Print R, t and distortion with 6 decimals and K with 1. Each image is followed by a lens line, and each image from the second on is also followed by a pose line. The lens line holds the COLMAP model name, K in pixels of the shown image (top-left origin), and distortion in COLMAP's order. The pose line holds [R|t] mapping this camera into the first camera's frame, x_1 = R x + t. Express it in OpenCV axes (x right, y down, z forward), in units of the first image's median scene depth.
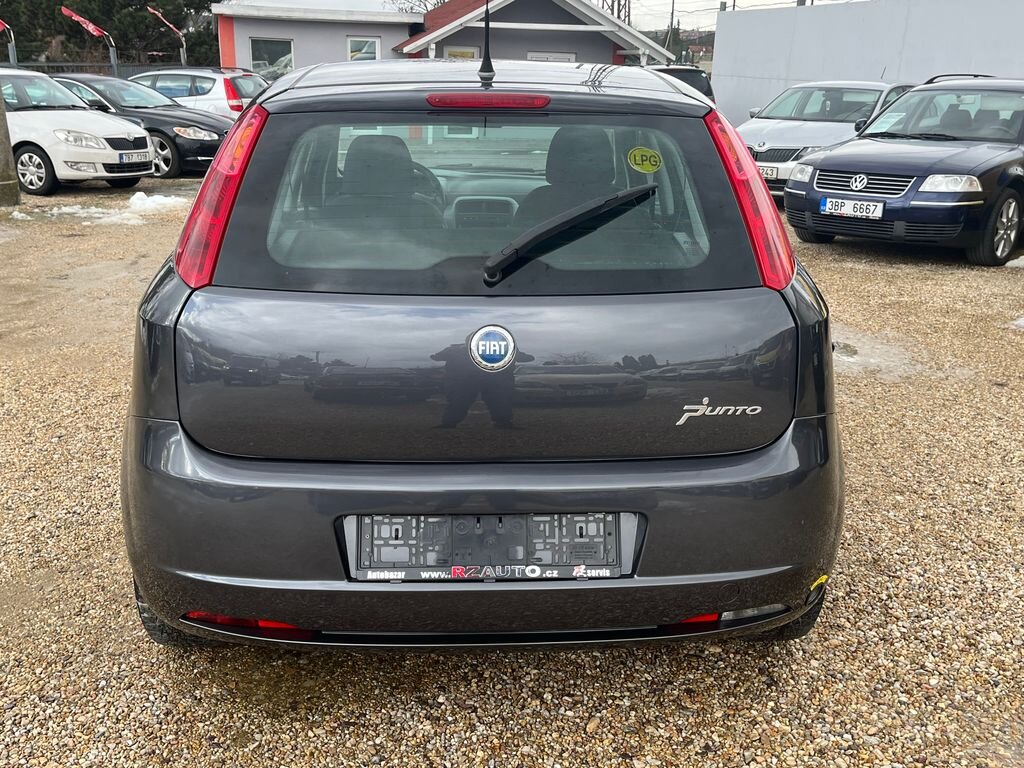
lens RADIAL K [[973.4, 0, 512.1], [0, 973.4, 389.9], [0, 0, 1]] dist [0.039860, -0.015016]
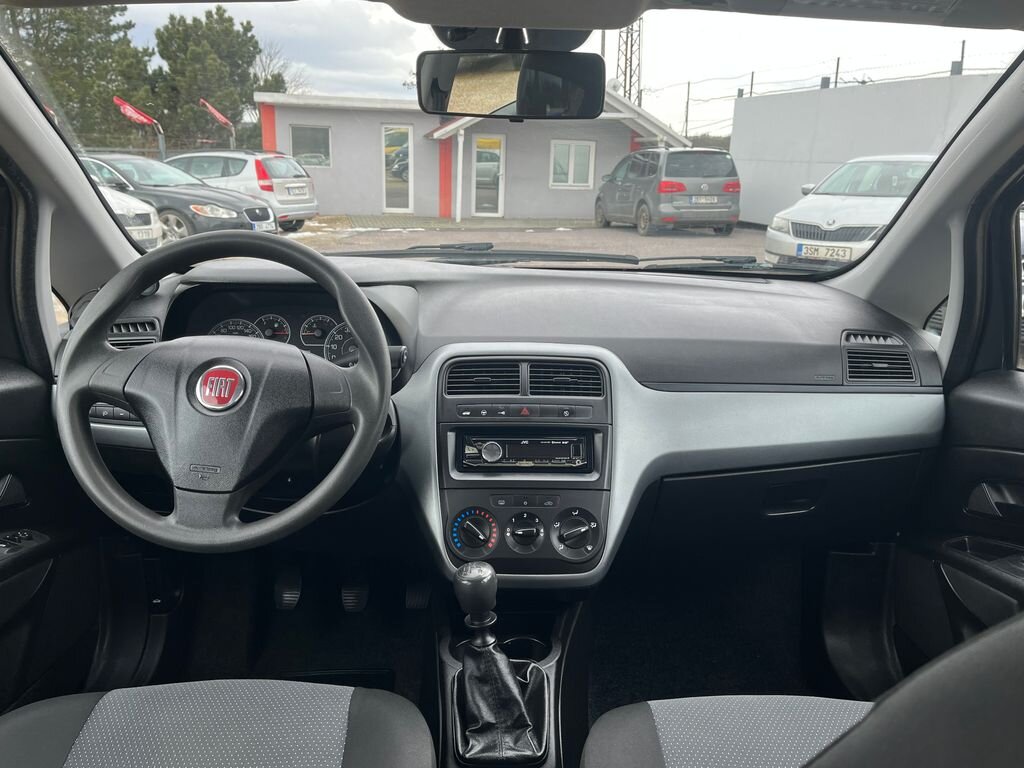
lens RADIAL K [[811.4, 0, 512.0], [0, 811.4, 384.0], [0, 0, 1]] dist [0.060553, -0.076695]
pose [[0.999720, 0.006289, -0.022819, -0.043353], [-0.007543, 0.998442, -0.055282, -0.272793], [0.022435, 0.055439, 0.998210, 1.165376]]
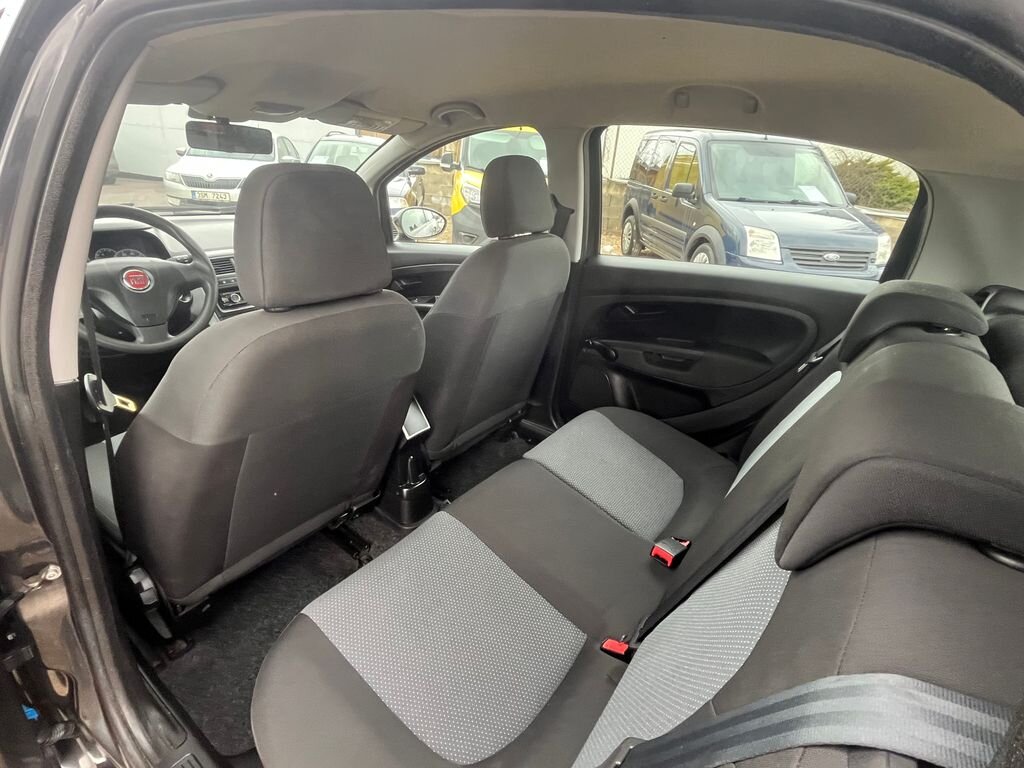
lens RADIAL K [[500.4, 0, 508.1], [0, 500.4, 382.1], [0, 0, 1]] dist [-0.005306, -0.001123]
pose [[0.622461, -0.292579, 0.725906, -0.325609], [0.182561, 0.956190, 0.228850, -0.241705], [-0.761061, -0.009928, 0.648604, 0.942554]]
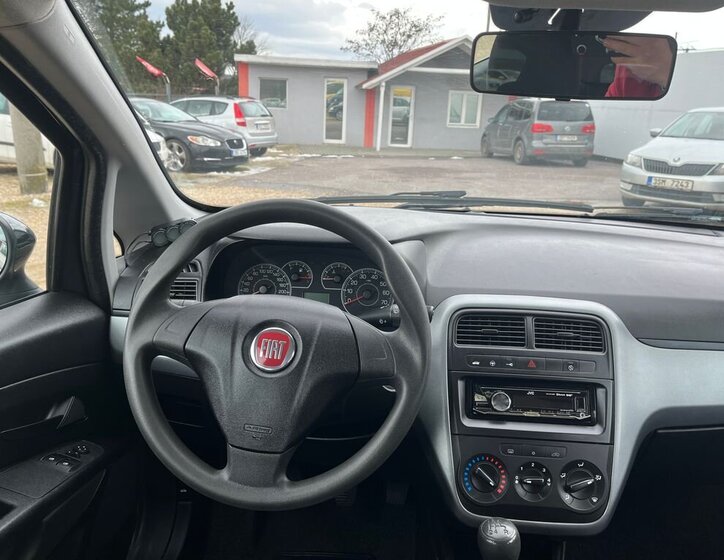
lens RADIAL K [[594.8, 0, 362.5], [0, 594.8, 270.2], [0, 0, 1]] dist [0.027786, -0.003804]
pose [[0.994120, 0.042826, -0.099453, -0.109724], [-0.047910, 0.997634, -0.049311, -0.313691], [0.097106, 0.053786, 0.993820, 1.244969]]
